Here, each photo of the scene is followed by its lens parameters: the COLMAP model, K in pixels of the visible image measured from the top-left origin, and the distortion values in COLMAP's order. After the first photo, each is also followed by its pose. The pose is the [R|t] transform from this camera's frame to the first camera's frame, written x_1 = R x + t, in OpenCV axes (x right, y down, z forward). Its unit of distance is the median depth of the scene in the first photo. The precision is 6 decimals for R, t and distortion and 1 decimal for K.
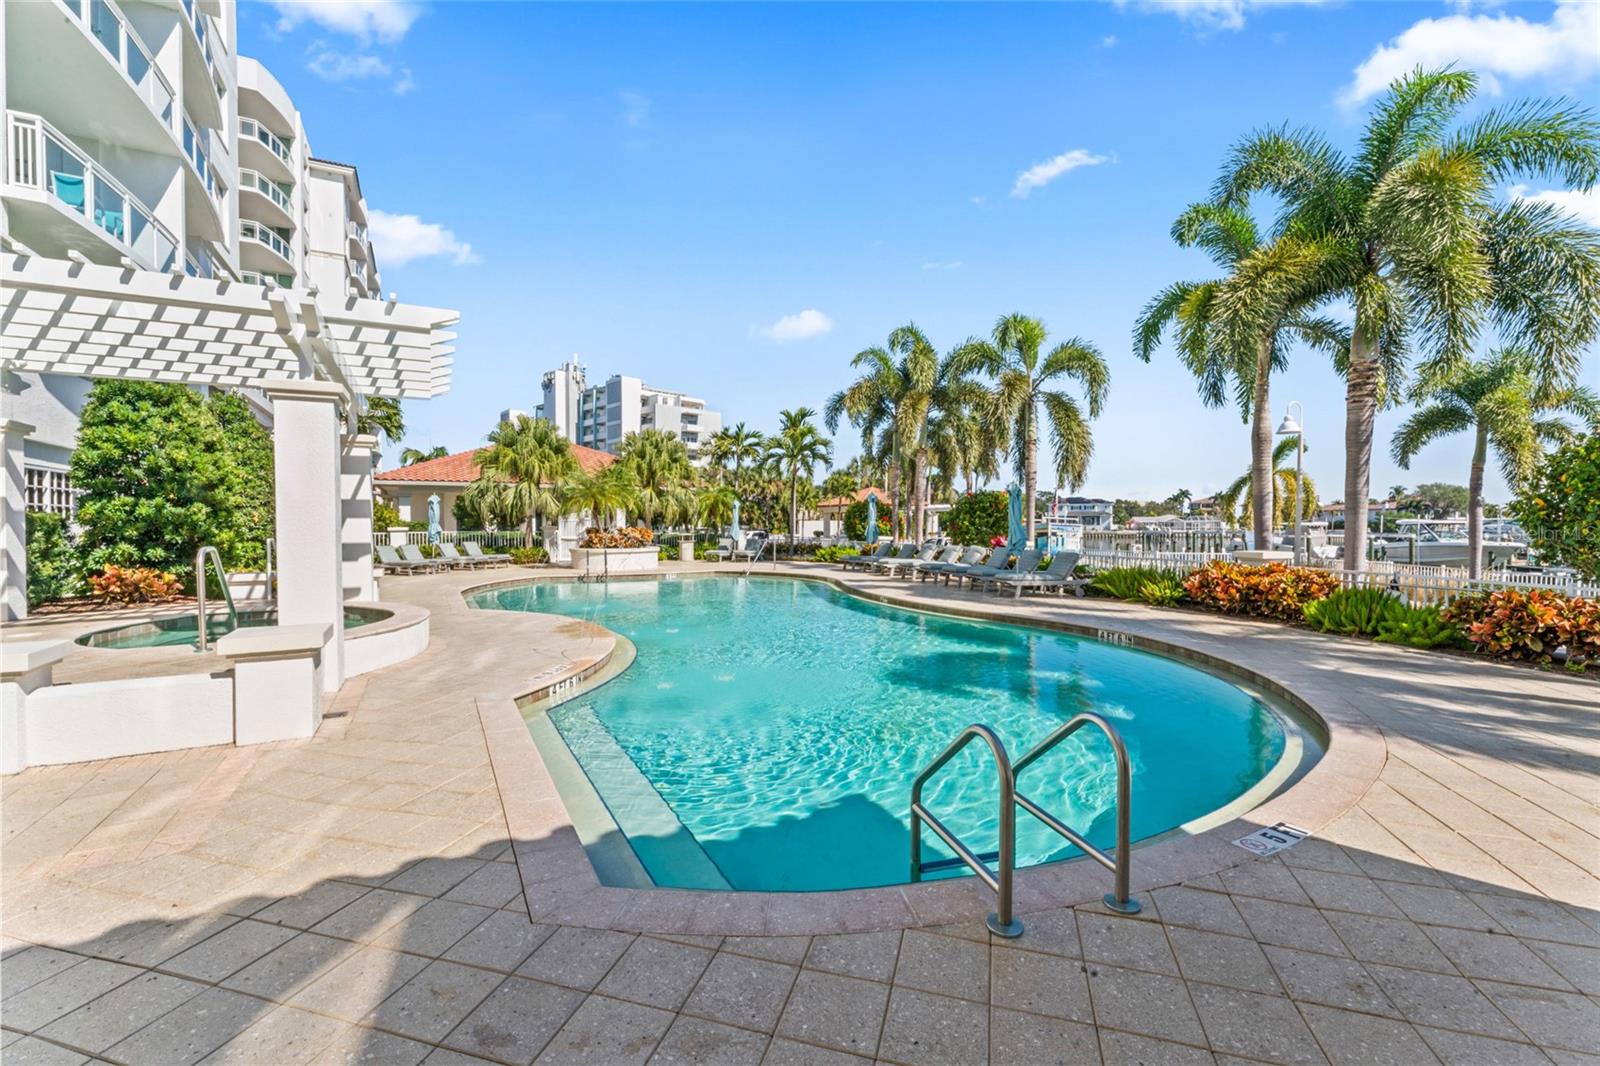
lens RADIAL K [[672.7, 0, 792.9], [0, 672.7, 530.9], [0, 0, 1]] dist [-0.003056, -0.000458]
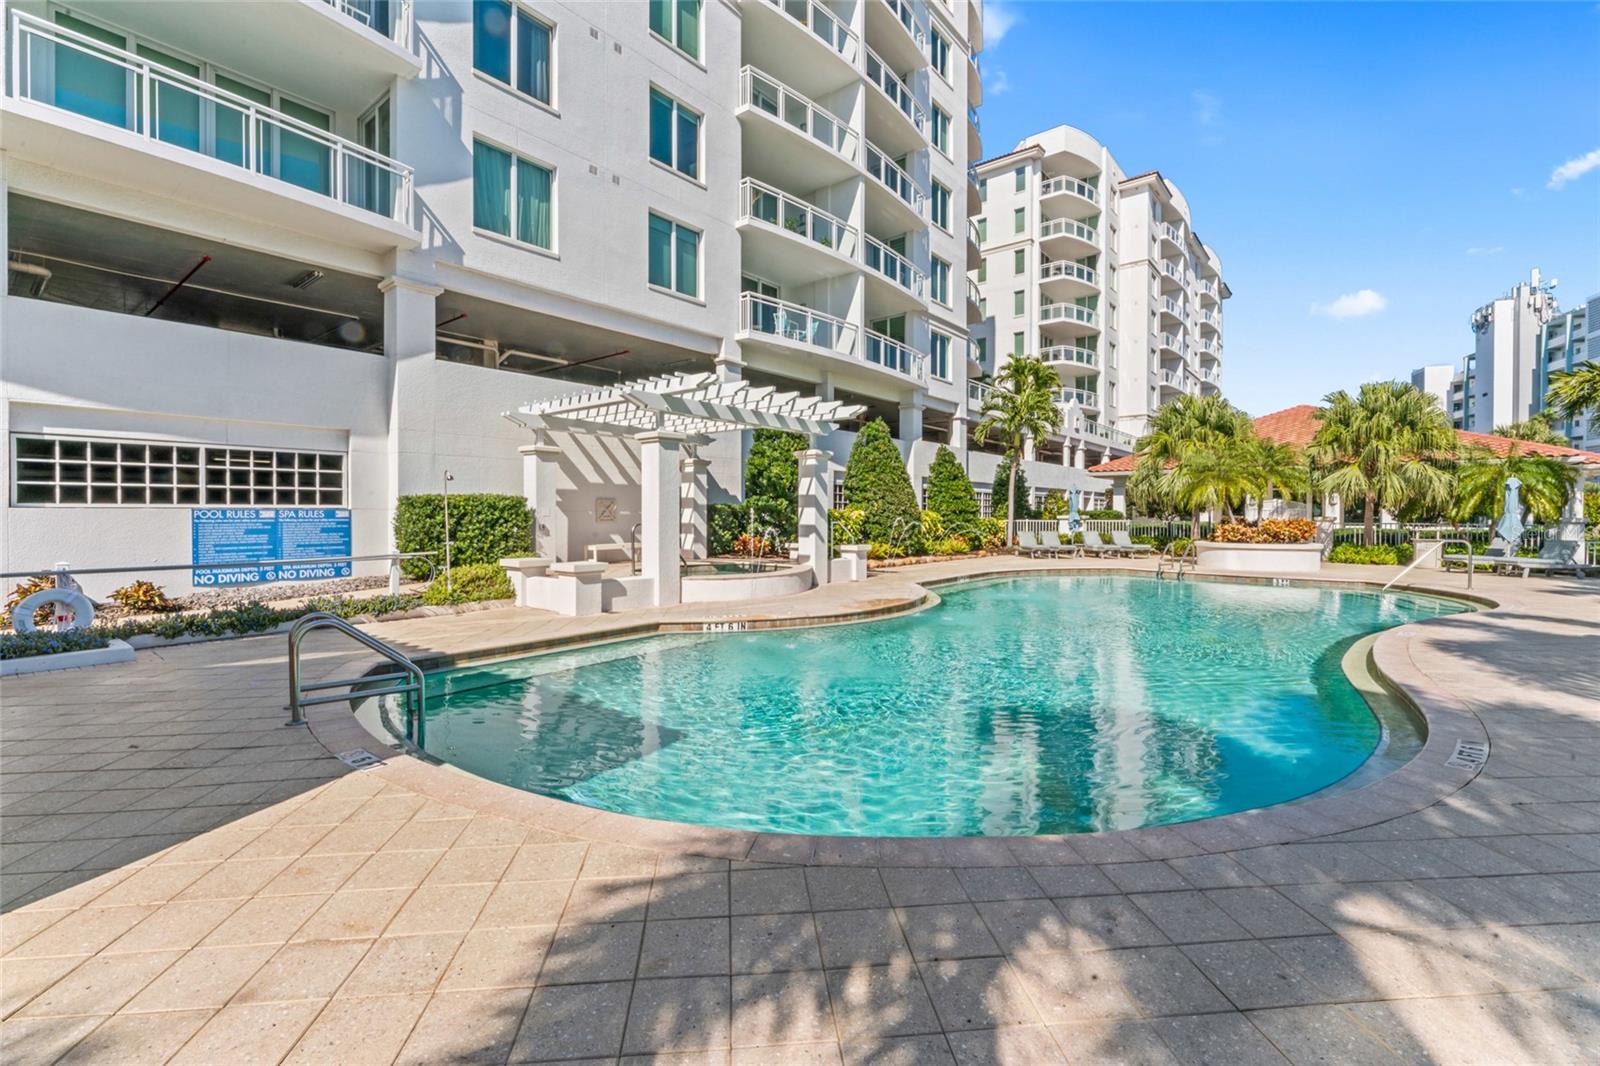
lens RADIAL K [[1032.0, 0, 1242.3], [0, 1032.0, 531.3], [0, 0, 1]] dist [0.005383, 0.001596]
pose [[0.384847, 0.023032, -0.922693, 0.762444], [-0.015522, 0.999709, 0.018480, -0.010195], [0.922850, 0.007210, 0.385092, 0.427504]]
